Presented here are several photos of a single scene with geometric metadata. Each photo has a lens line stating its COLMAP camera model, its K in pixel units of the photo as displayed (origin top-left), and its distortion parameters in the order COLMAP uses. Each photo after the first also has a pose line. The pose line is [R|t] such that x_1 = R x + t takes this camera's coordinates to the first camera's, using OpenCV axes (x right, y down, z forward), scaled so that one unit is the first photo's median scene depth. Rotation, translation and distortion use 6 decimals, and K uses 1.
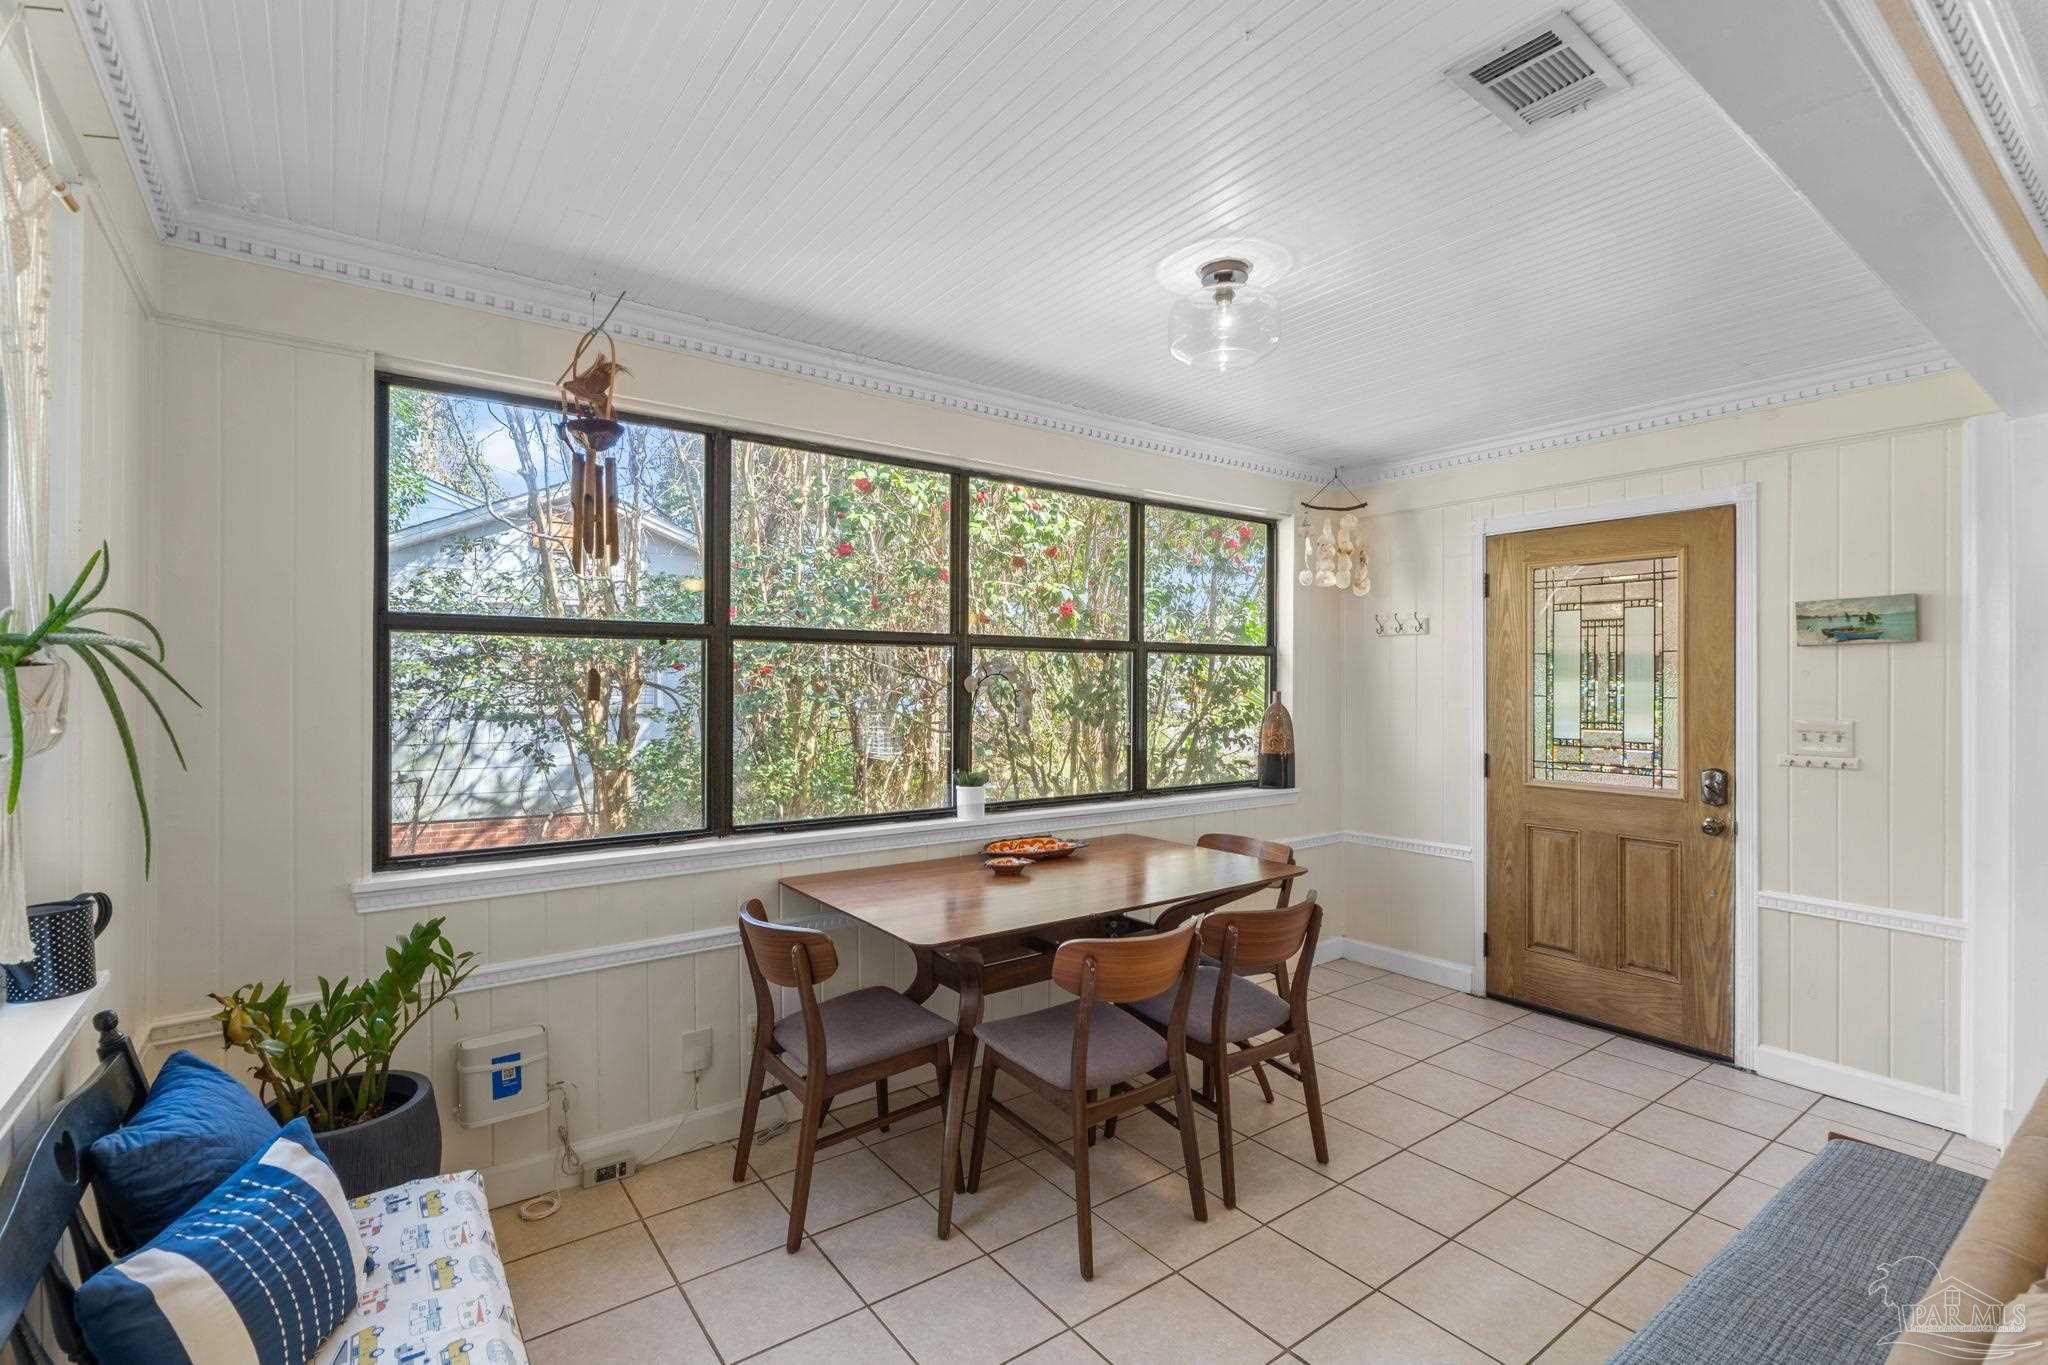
lens RADIAL K [[918.6, 0, 1014.0], [0, 918.6, 679.6], [0, 0, 1]] dist [-0.012044, 0.000519]
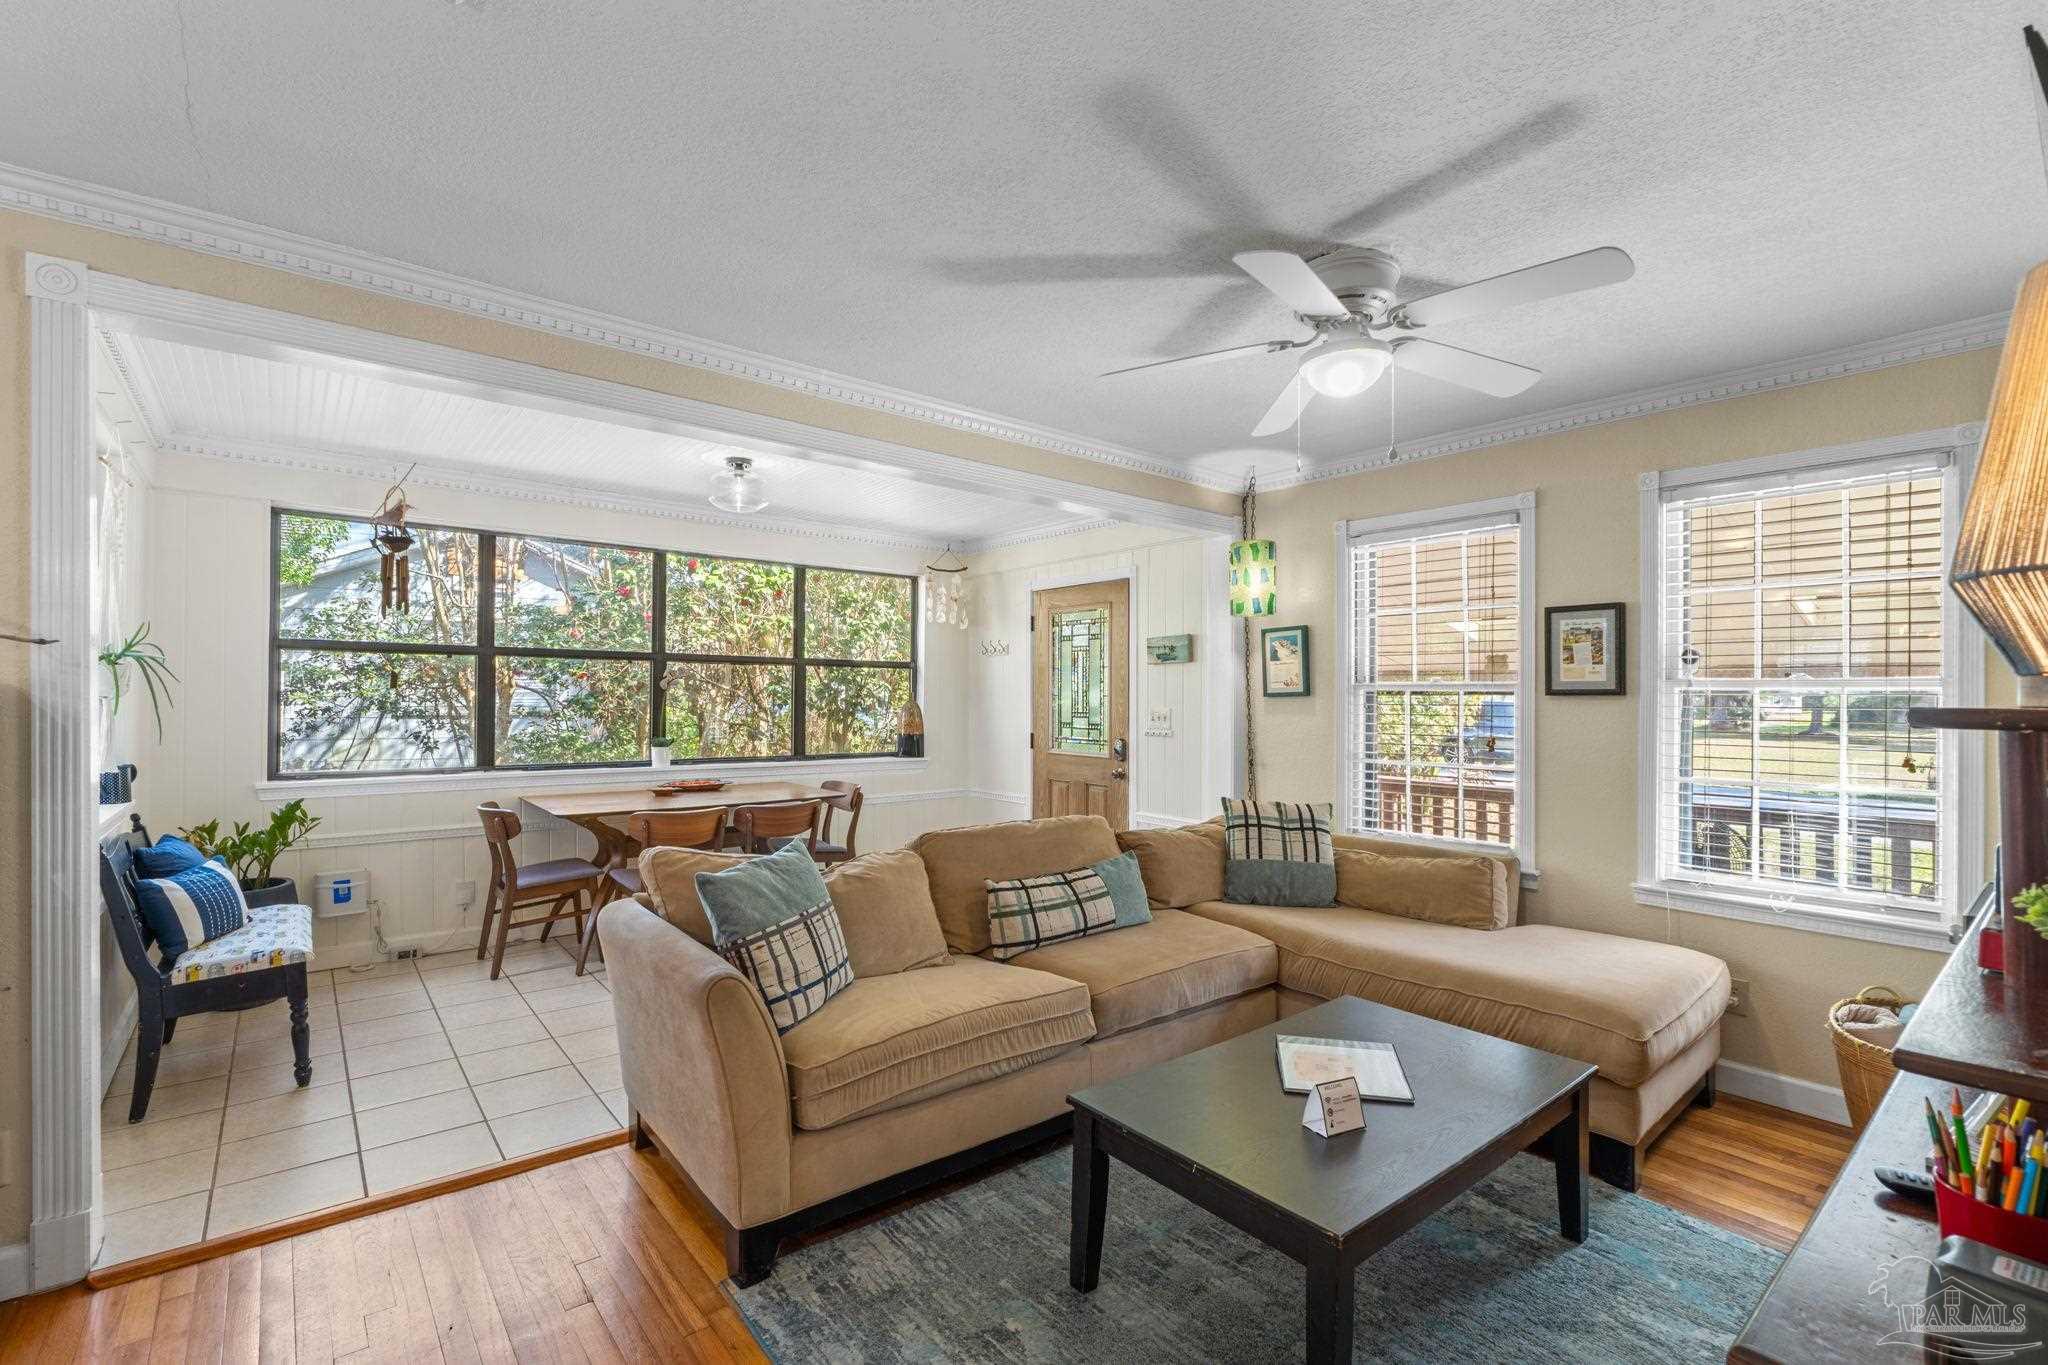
lens RADIAL K [[918.6, 0, 1034.2], [0, 918.6, 693.0], [0, 0, 1]] dist [-0.012044, 0.000519]
pose [[0.998833, 0.007091, 0.047779, 0.615061], [-0.007023, 0.999974, -0.001600, 0.022206], [-0.047789, 0.001263, 0.998857, -0.743430]]
